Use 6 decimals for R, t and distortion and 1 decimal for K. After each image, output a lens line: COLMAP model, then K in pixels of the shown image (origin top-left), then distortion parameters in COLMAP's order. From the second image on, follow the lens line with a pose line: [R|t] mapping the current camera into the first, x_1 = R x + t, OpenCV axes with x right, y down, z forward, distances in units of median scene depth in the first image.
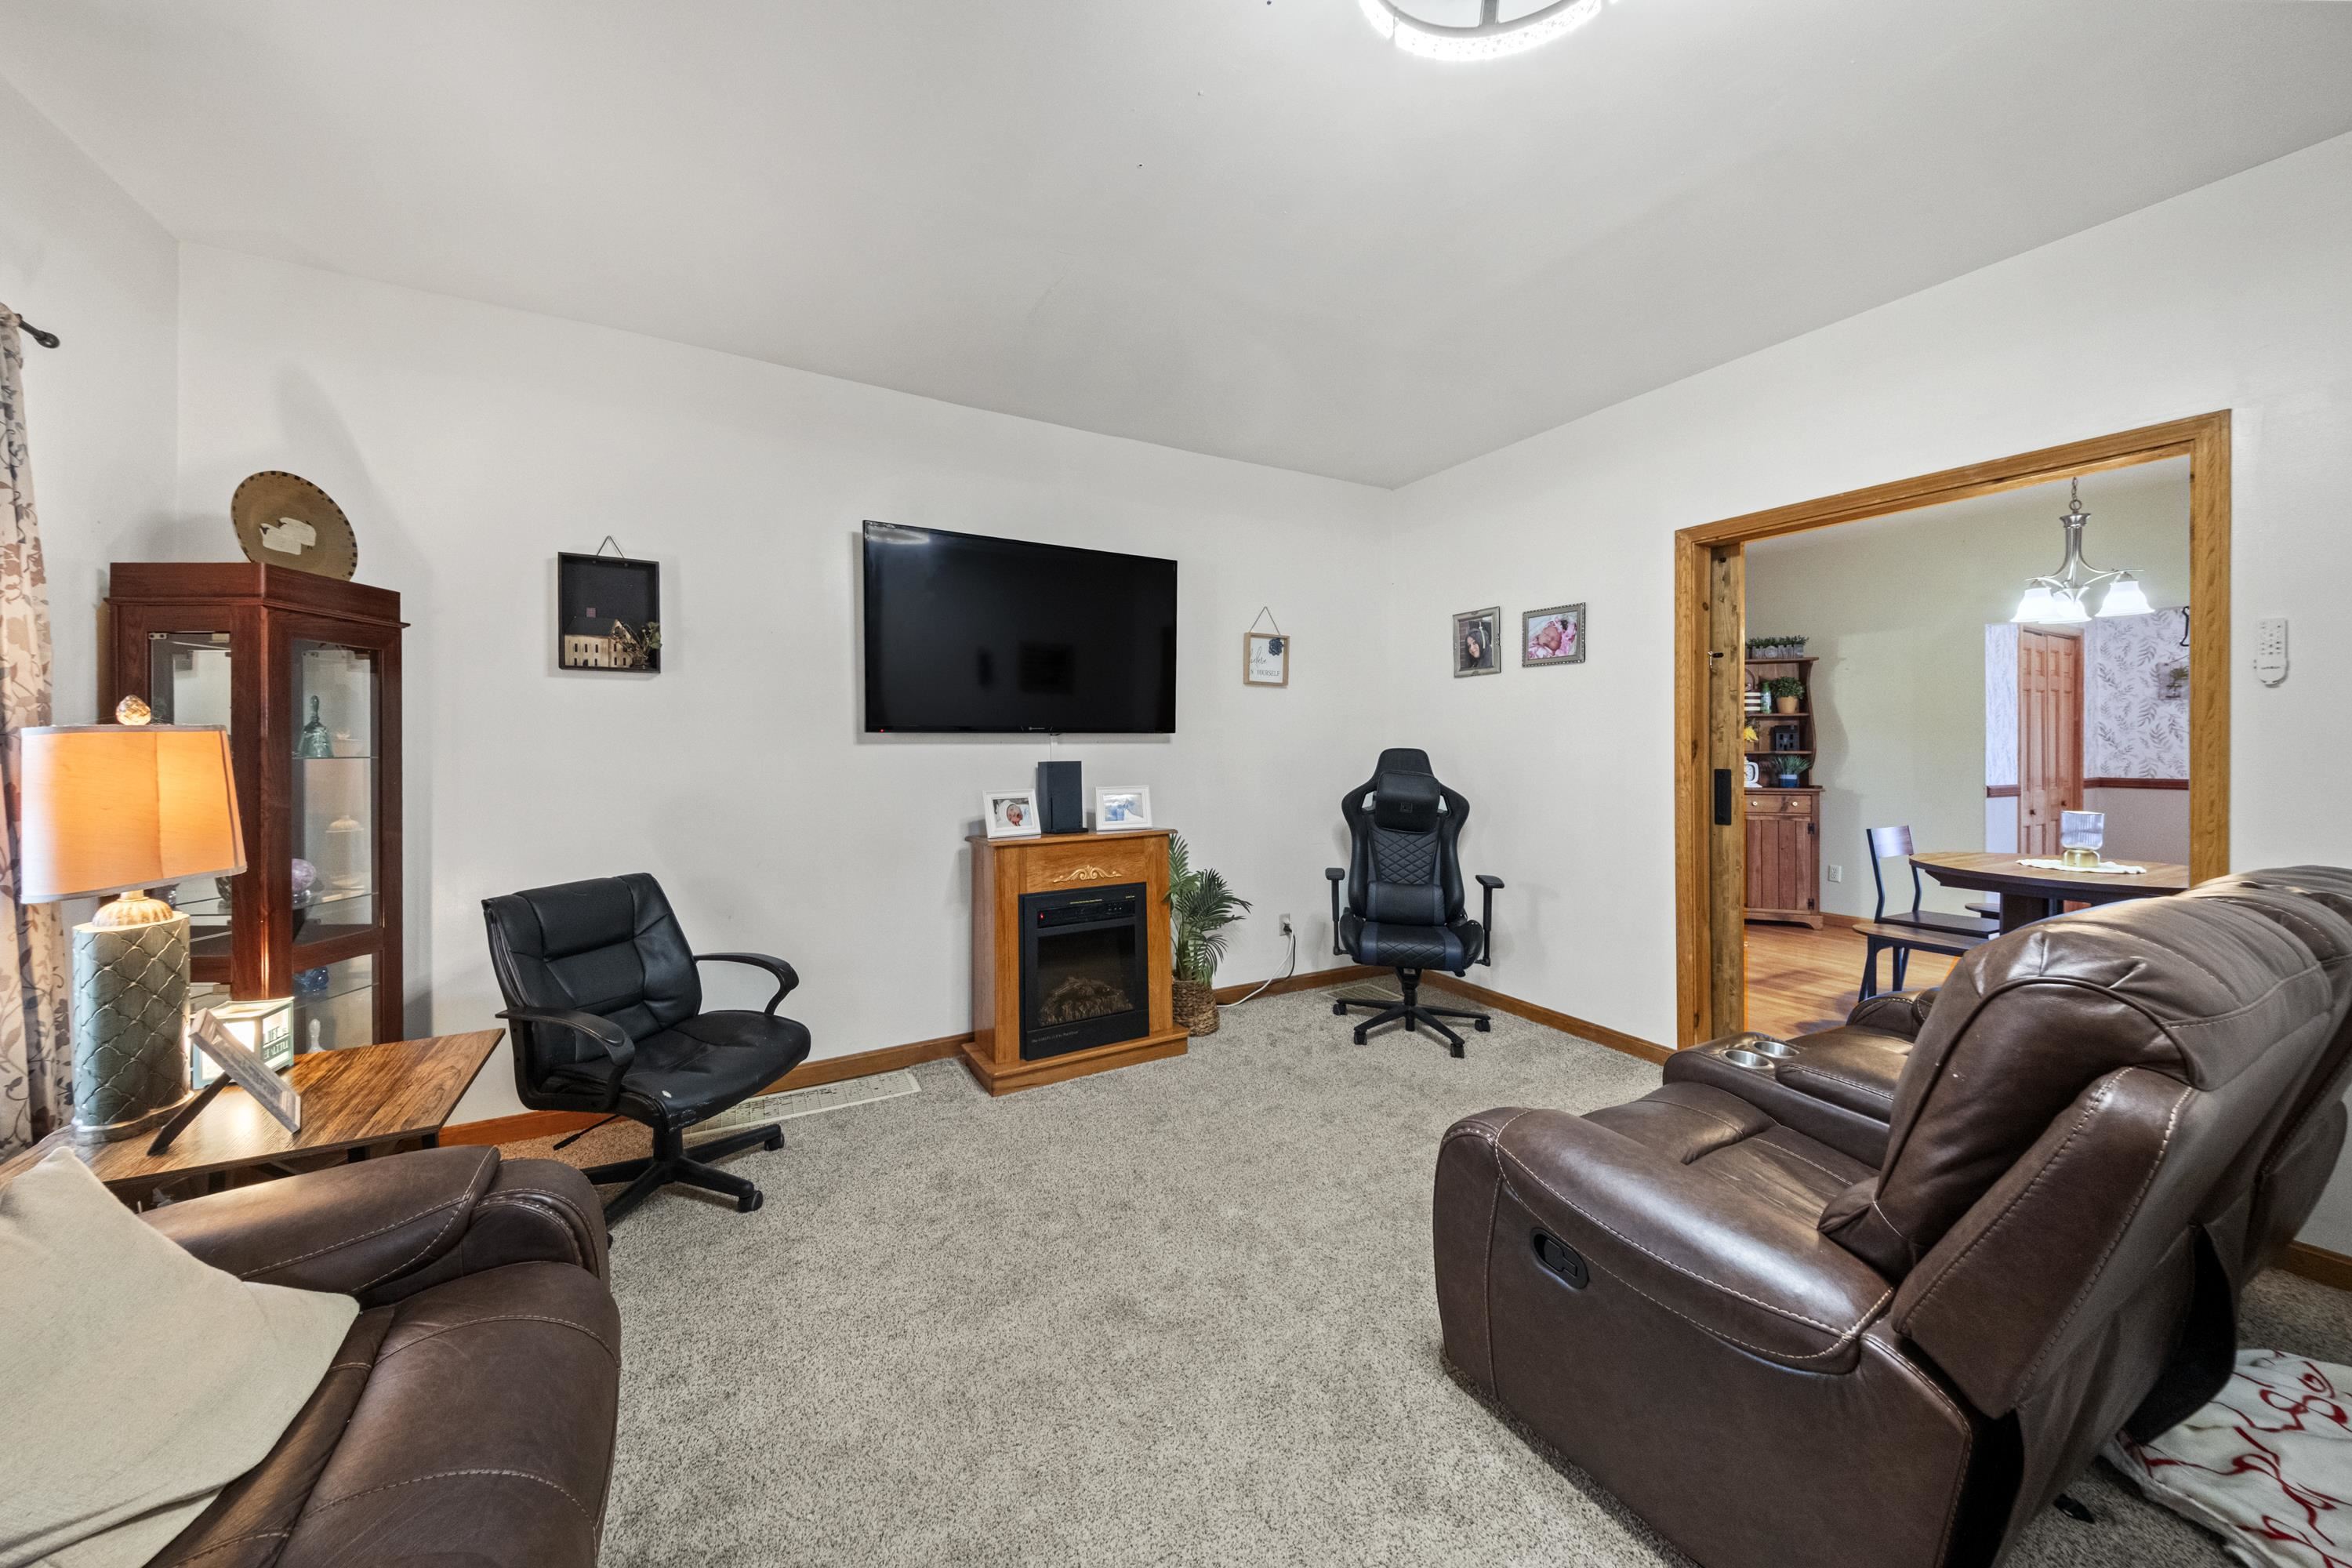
lens RADIAL K [[842.3, 0, 1182.8], [0, 842.3, 749.5], [0, 0, 1]] dist [0.036771, -0.012626]
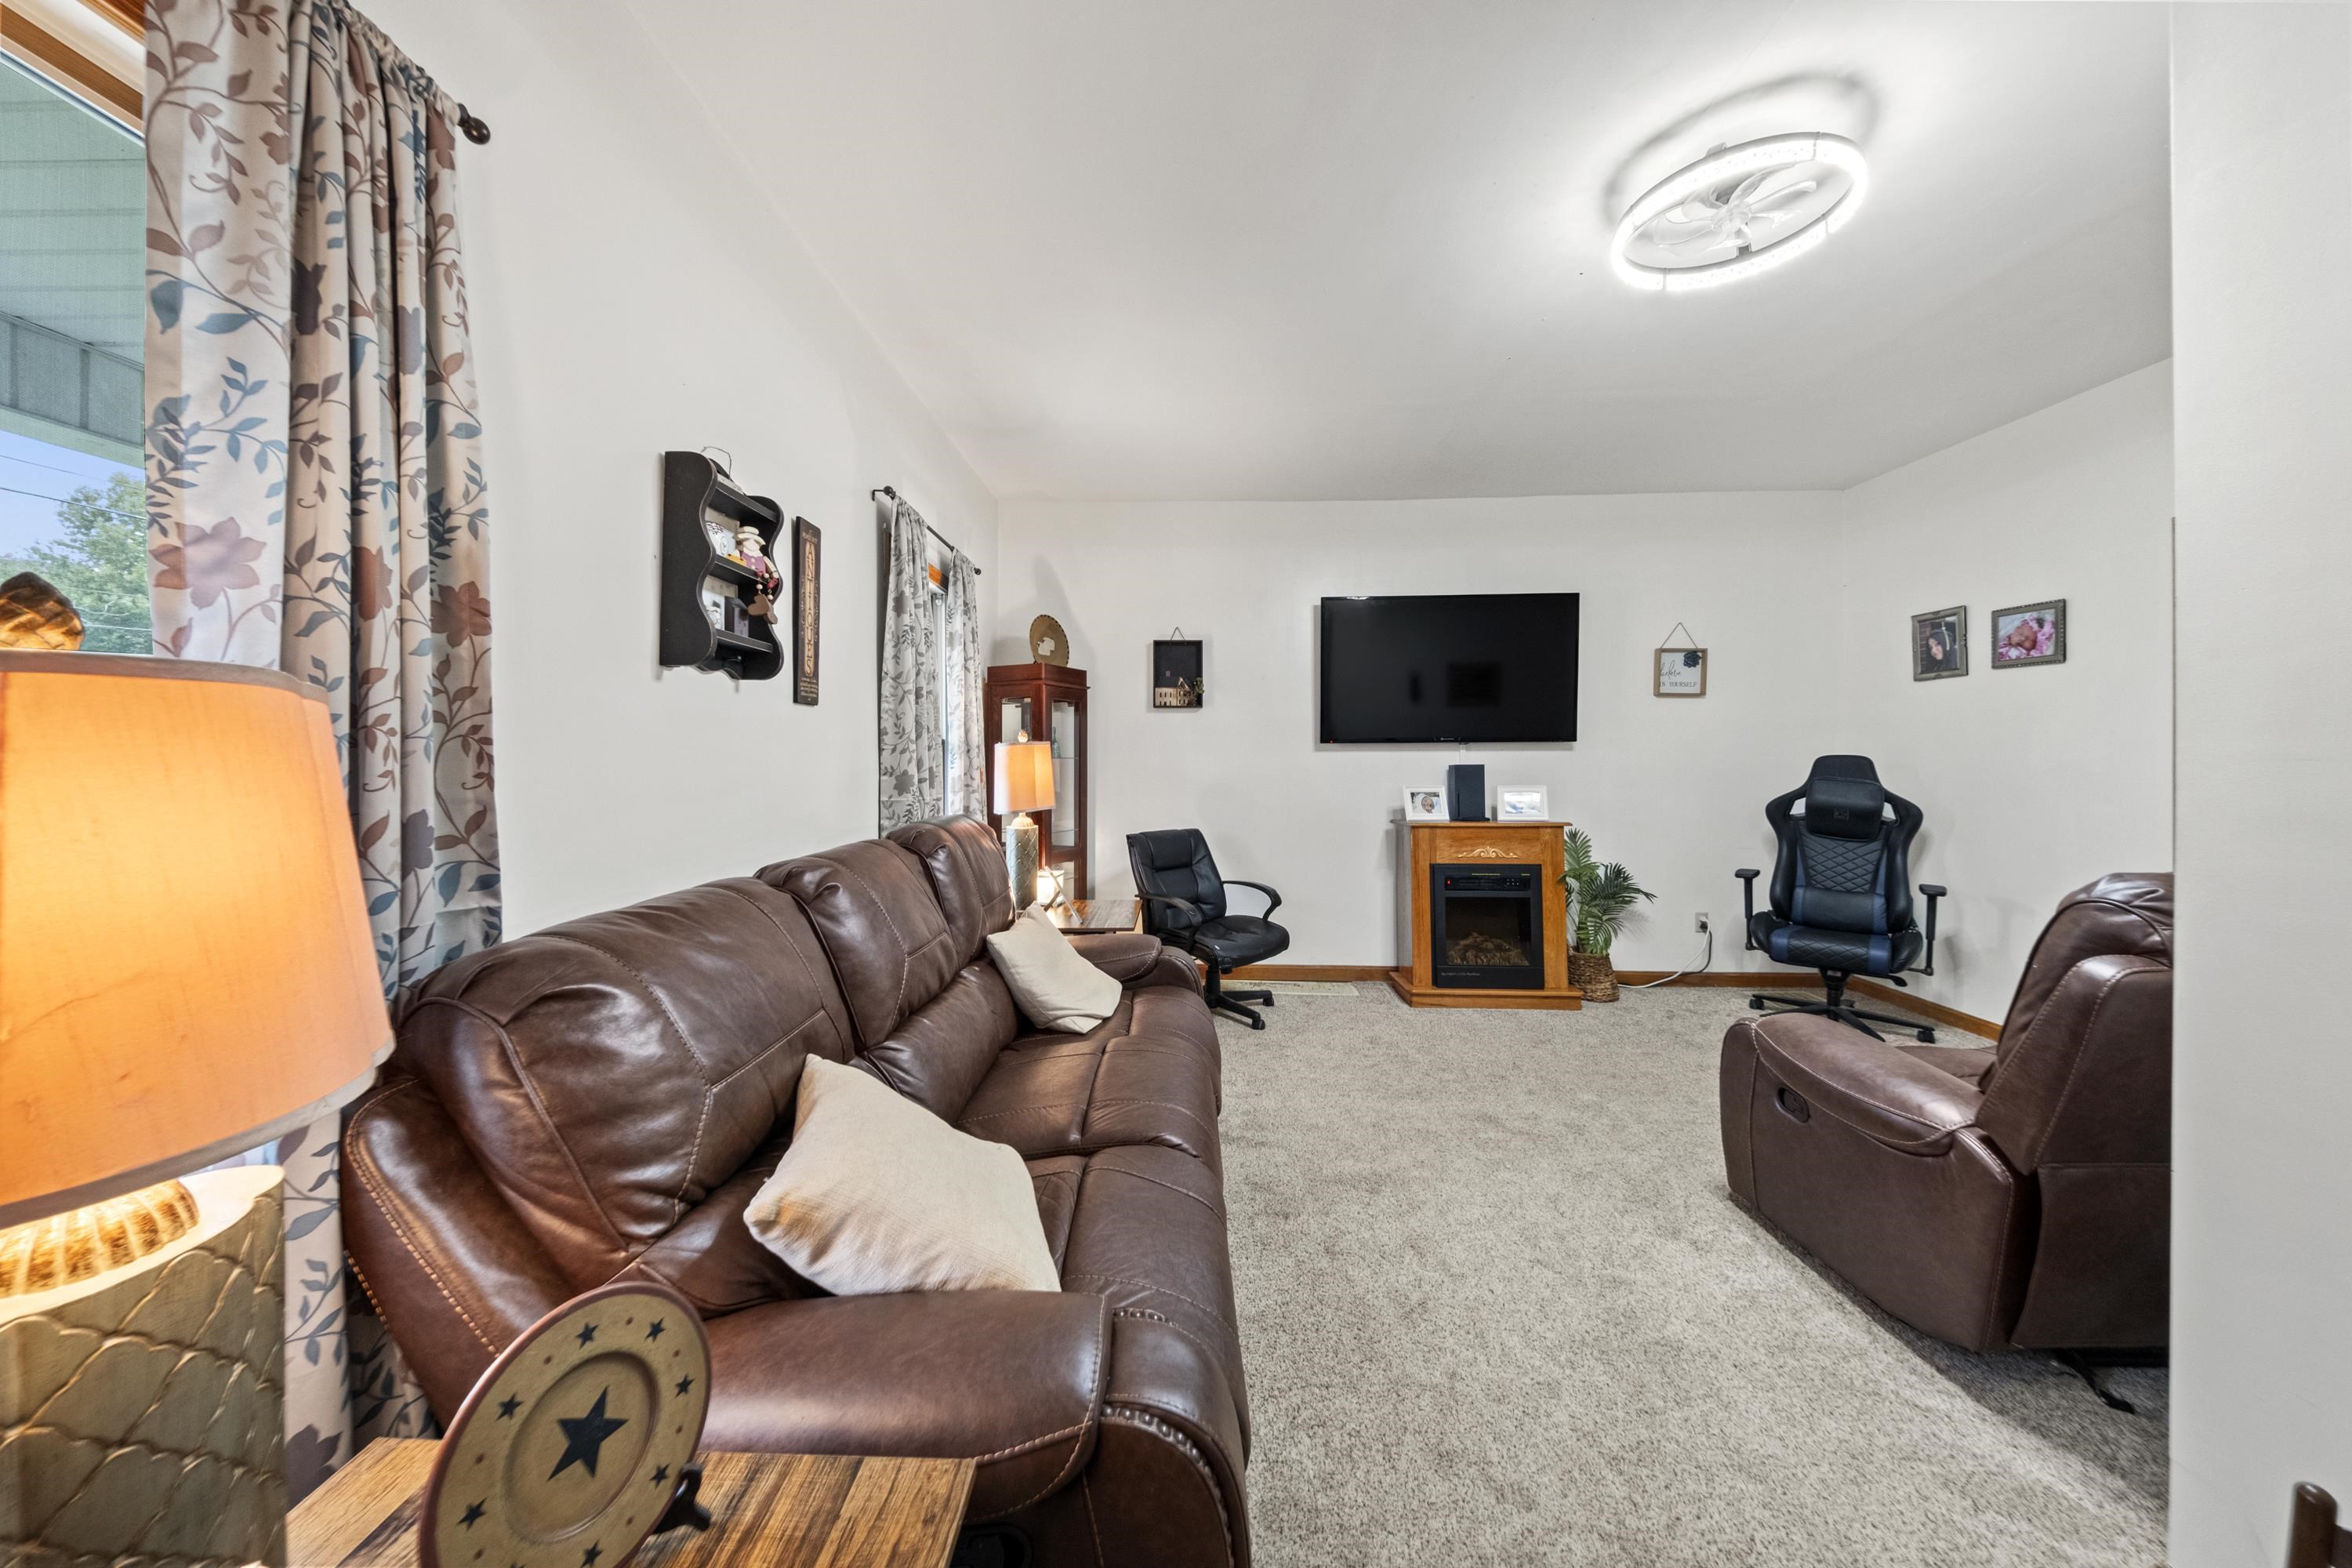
lens RADIAL K [[841.0, 0, 1135.8], [0, 841.0, 752.6], [0, 0, 1]] dist [0.018925, -0.000061]
pose [[0.844478, -0.001445, -0.535588, 0.115750], [-0.002974, 0.999968, -0.007387, 0.006613], [0.535582, 0.007831, 0.844447, -0.346265]]
